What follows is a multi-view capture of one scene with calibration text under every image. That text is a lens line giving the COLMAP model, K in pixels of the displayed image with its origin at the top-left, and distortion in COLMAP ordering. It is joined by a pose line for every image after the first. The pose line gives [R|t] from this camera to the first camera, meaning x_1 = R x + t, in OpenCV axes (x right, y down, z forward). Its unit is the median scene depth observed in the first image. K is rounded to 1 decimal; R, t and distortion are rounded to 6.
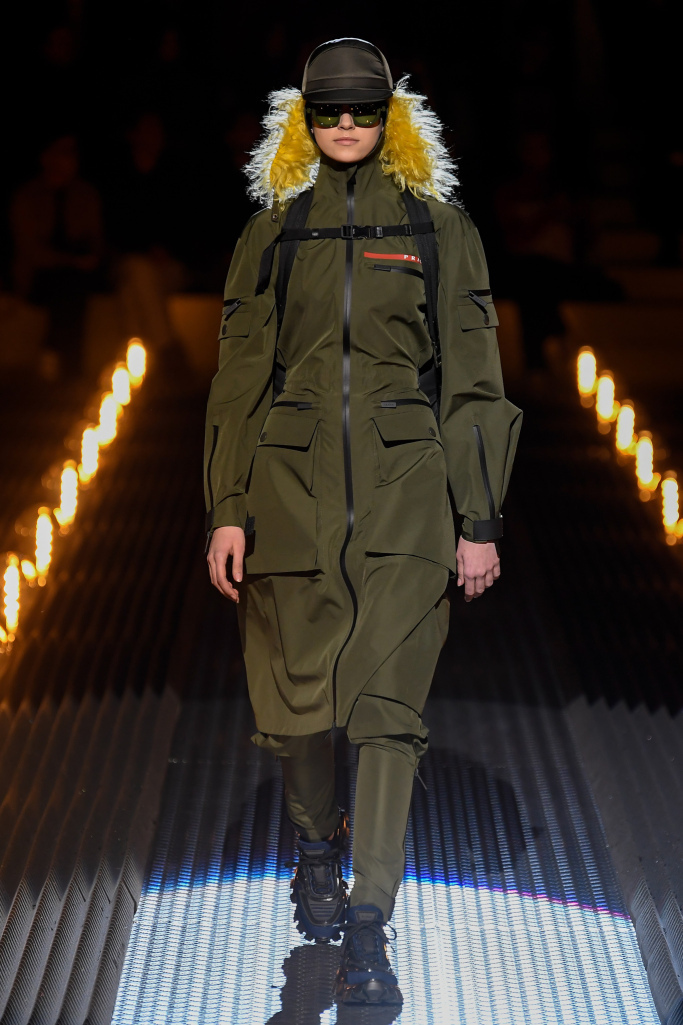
lens RADIAL K [[5716.8, 0, 341.5], [0, 5716.8, 512.5], [0, 0, 1]] dist [-0.110137, -26.737895]
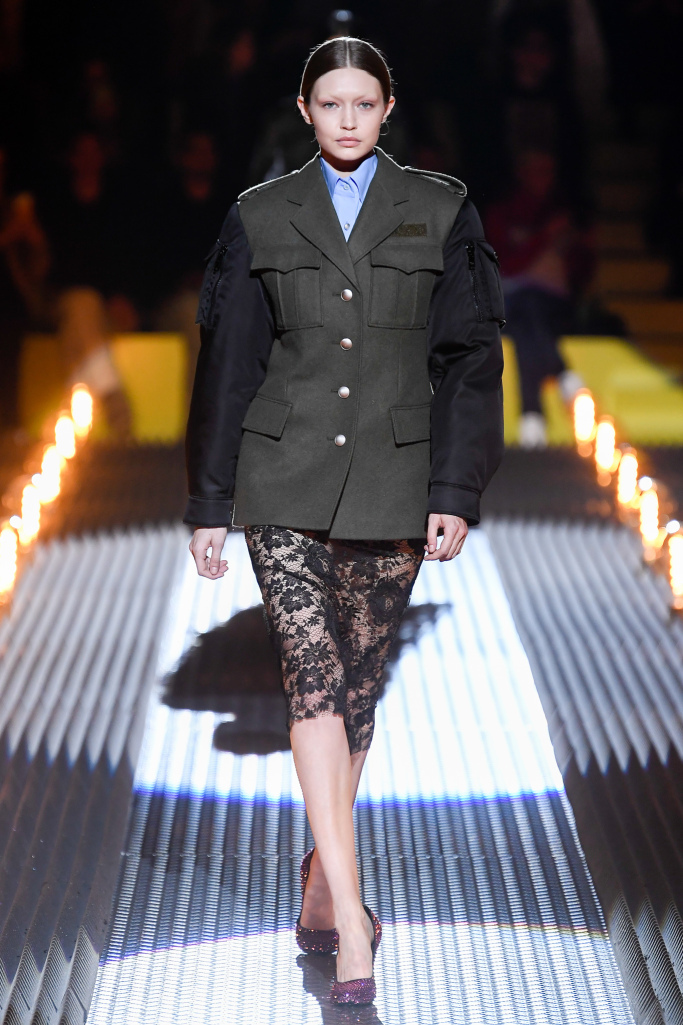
lens RADIAL K [[7277.2, 0, 341.5], [0, 7277.2, 512.5], [0, 0, 1]] dist [-1.012299, -48.530802]
pose [[0.999988, -0.002890, 0.003972, 0.000004], [0.002969, 0.999797, -0.019937, 0.012460], [-0.003913, 0.019949, 0.999793, -0.135396]]
